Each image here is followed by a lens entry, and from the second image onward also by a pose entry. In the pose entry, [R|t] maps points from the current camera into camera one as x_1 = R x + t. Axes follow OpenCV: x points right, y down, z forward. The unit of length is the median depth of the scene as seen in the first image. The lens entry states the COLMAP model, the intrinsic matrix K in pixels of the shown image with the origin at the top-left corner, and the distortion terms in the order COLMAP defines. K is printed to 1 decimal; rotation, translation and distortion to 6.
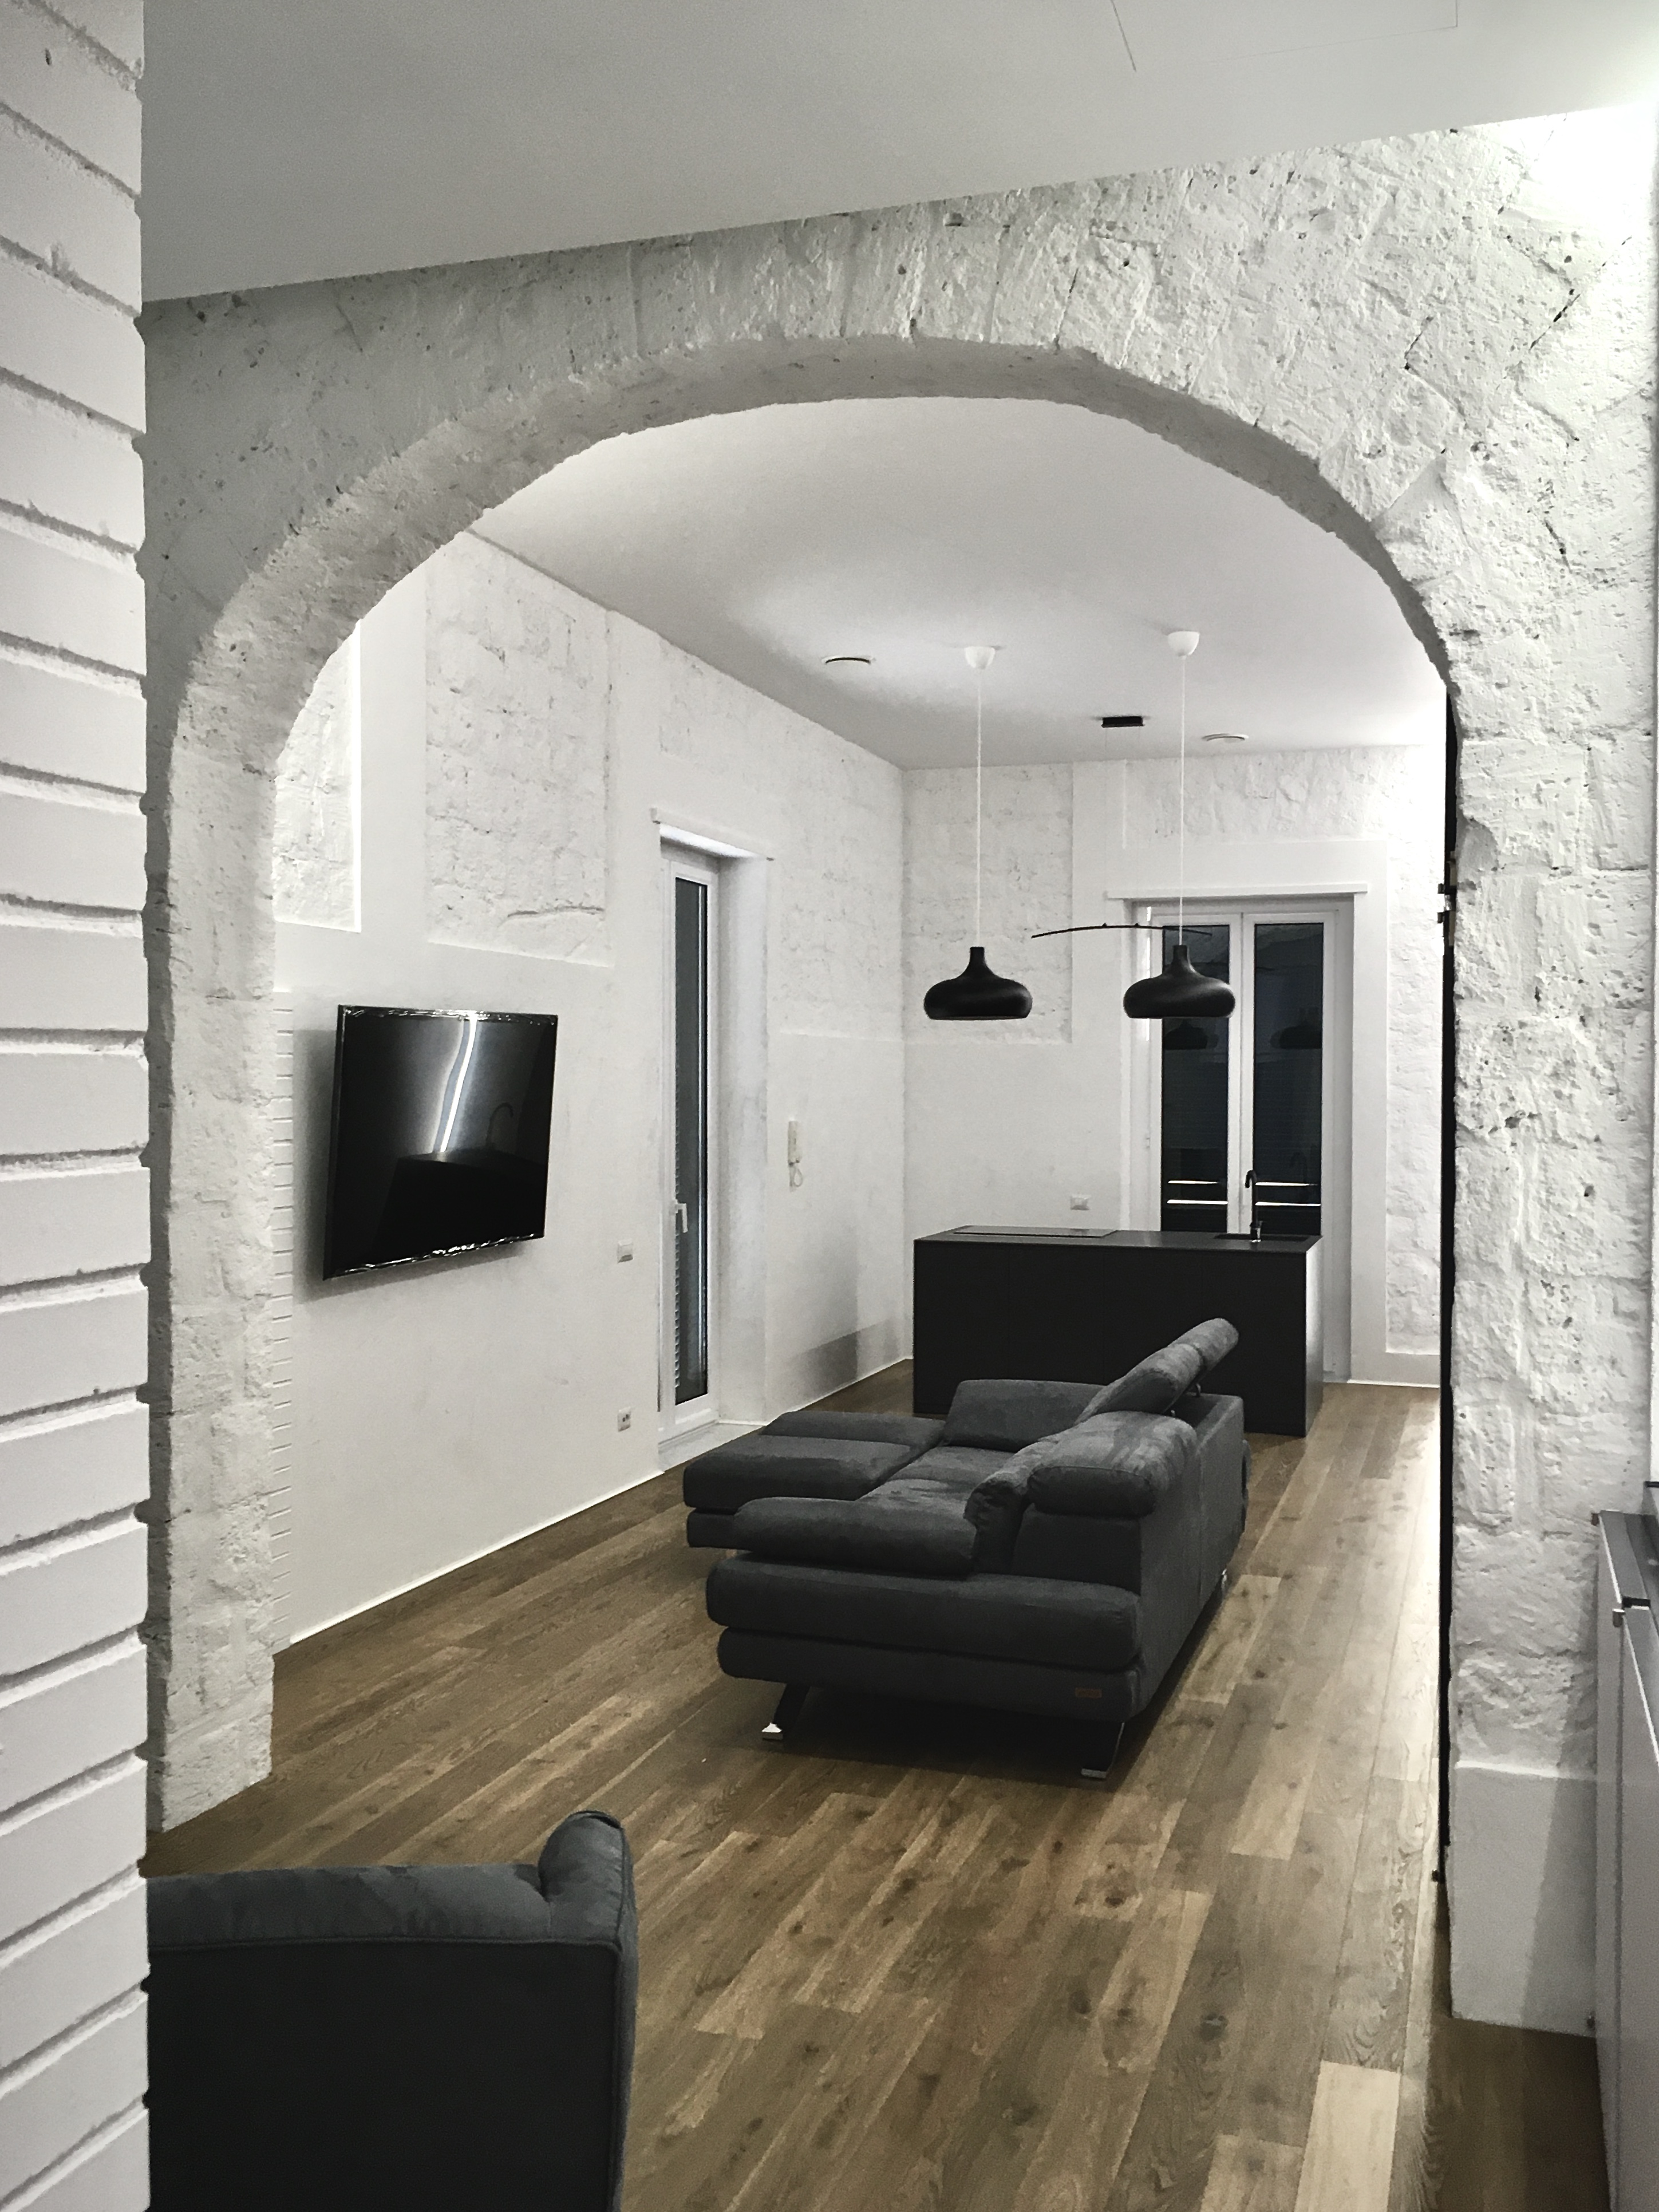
lens RADIAL K [[1977.9, 0, 864.0], [0, 1977.9, 1108.8], [0, 0, 1]] dist [0.072901, -0.114750]
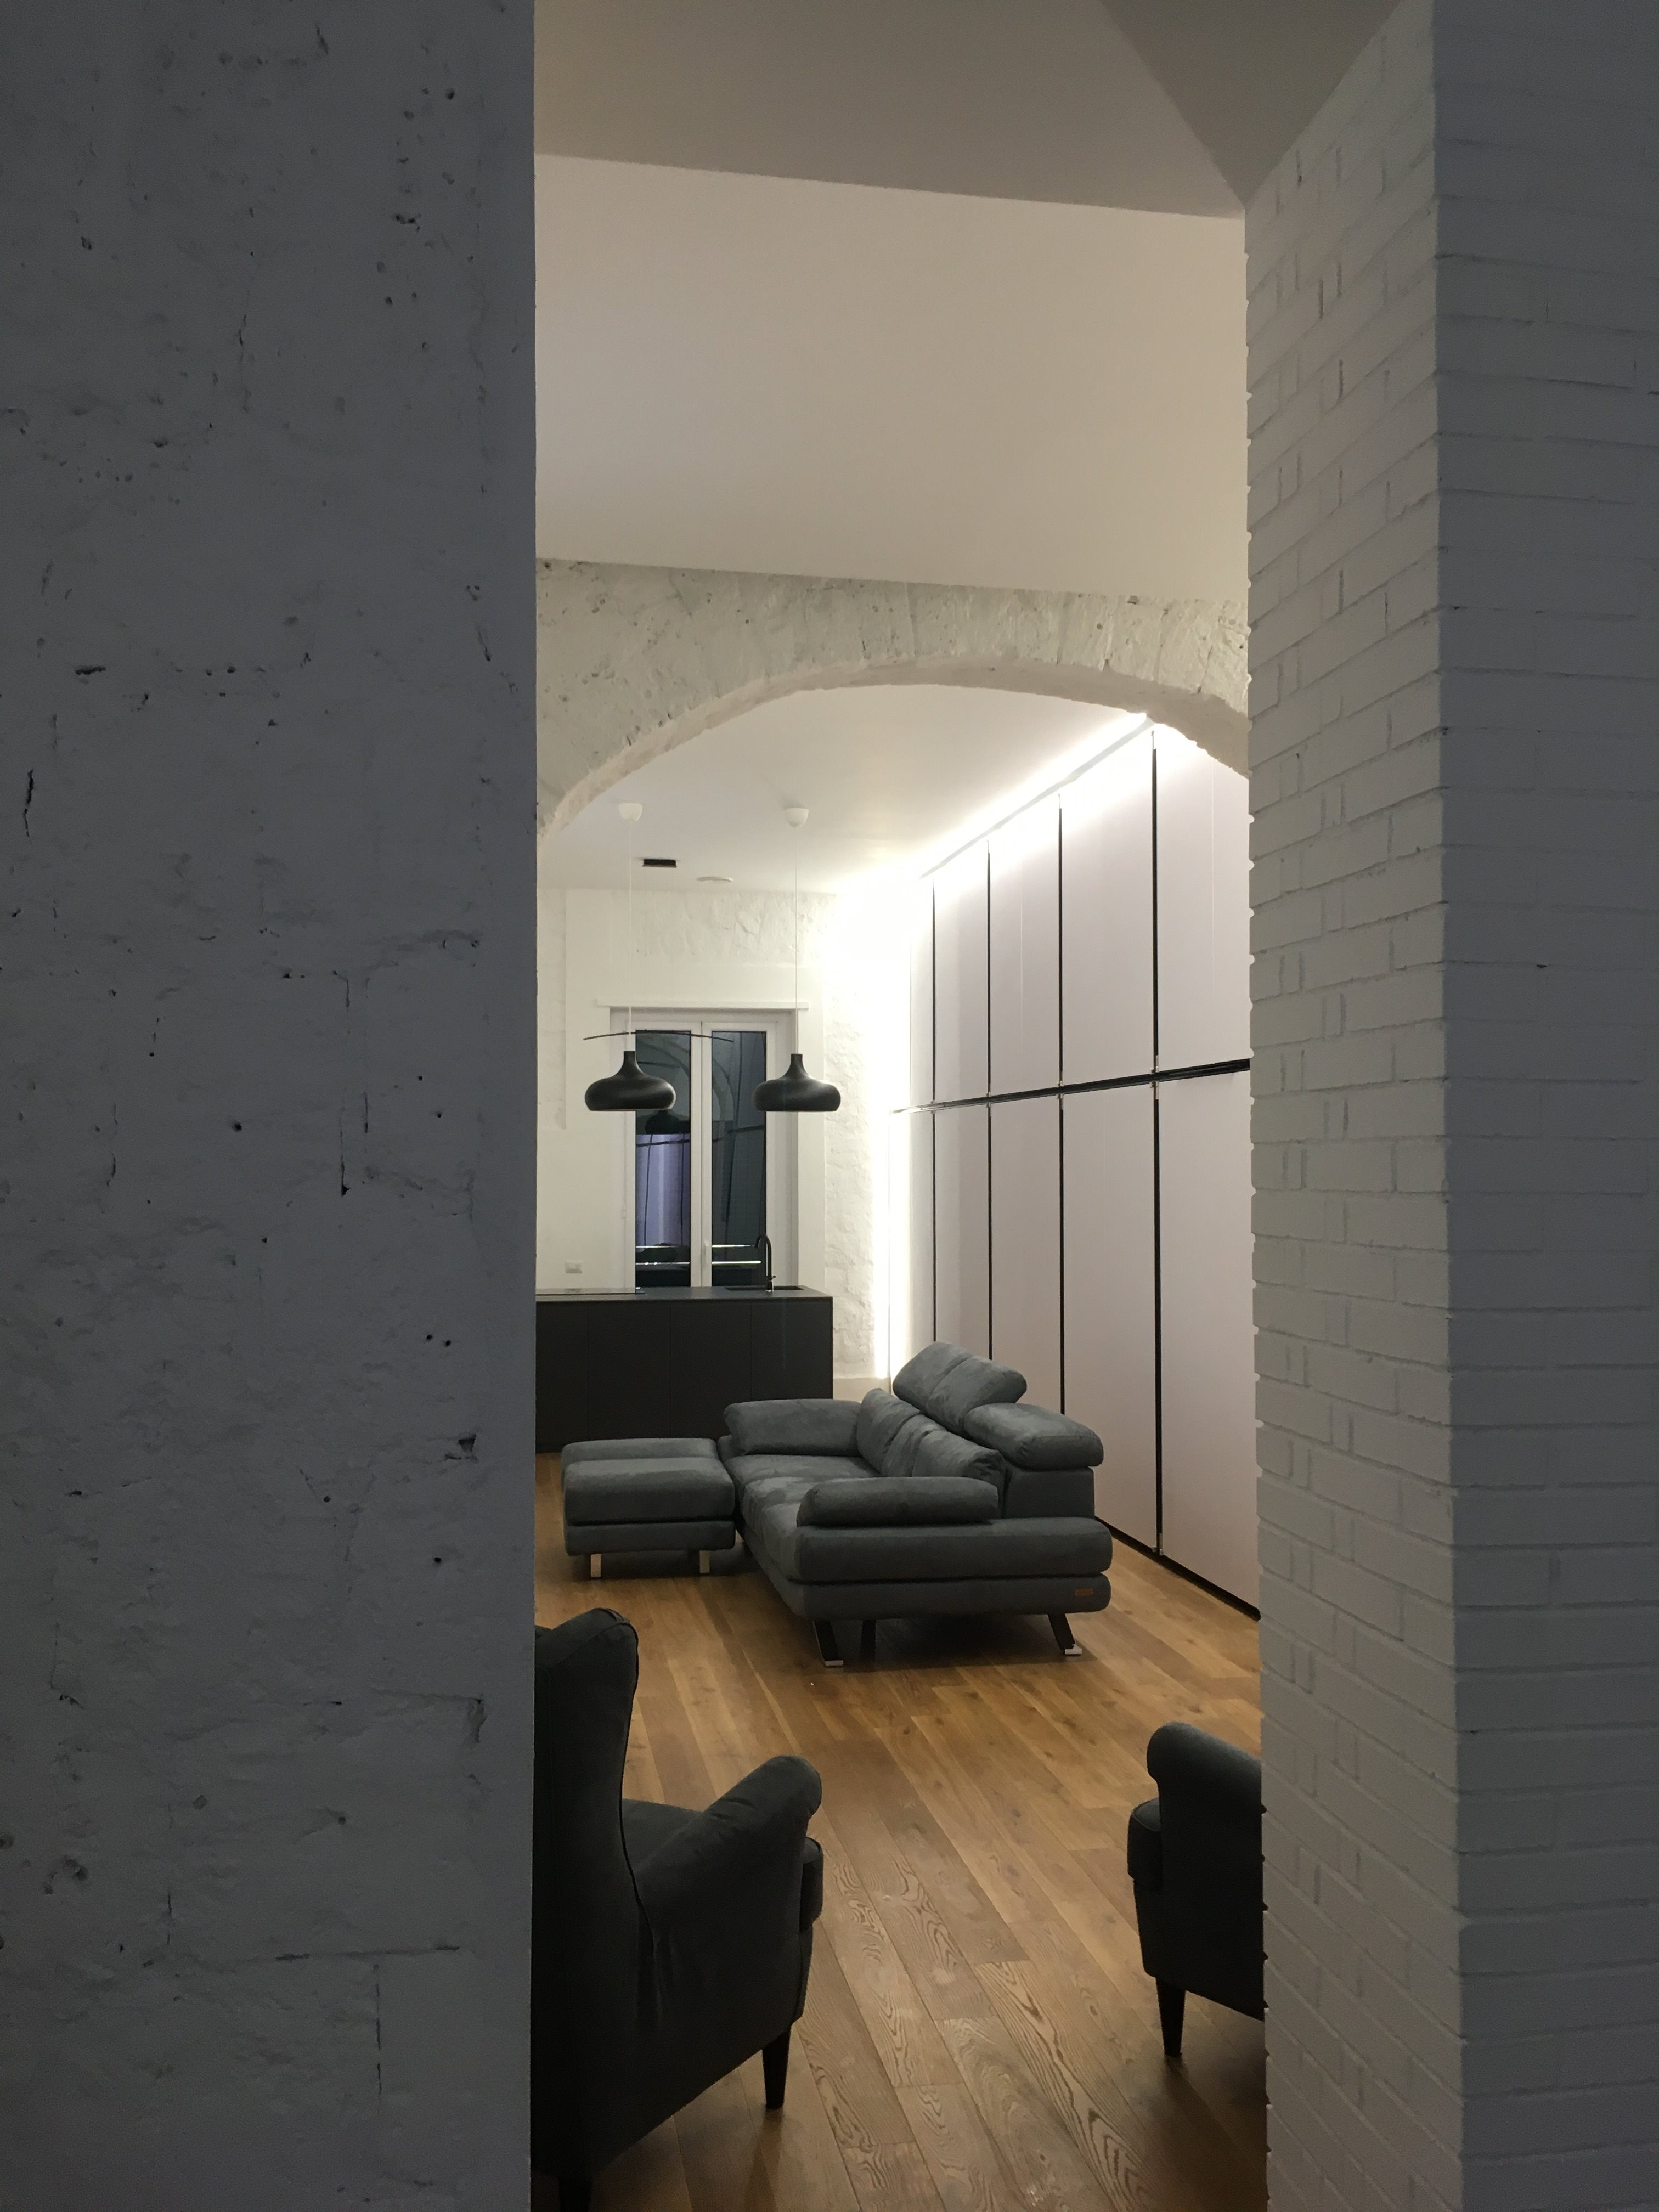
lens RADIAL K [[1889.1, 0, 857.5], [0, 1889.1, 1109.1], [0, 0, 1]] dist [0.064729, -0.091462]
pose [[0.877835, 0.007029, 0.478911, -0.864019], [0.012174, 0.999242, -0.036982, -0.005226], [-0.478808, 0.038294, 0.877084, -0.162965]]
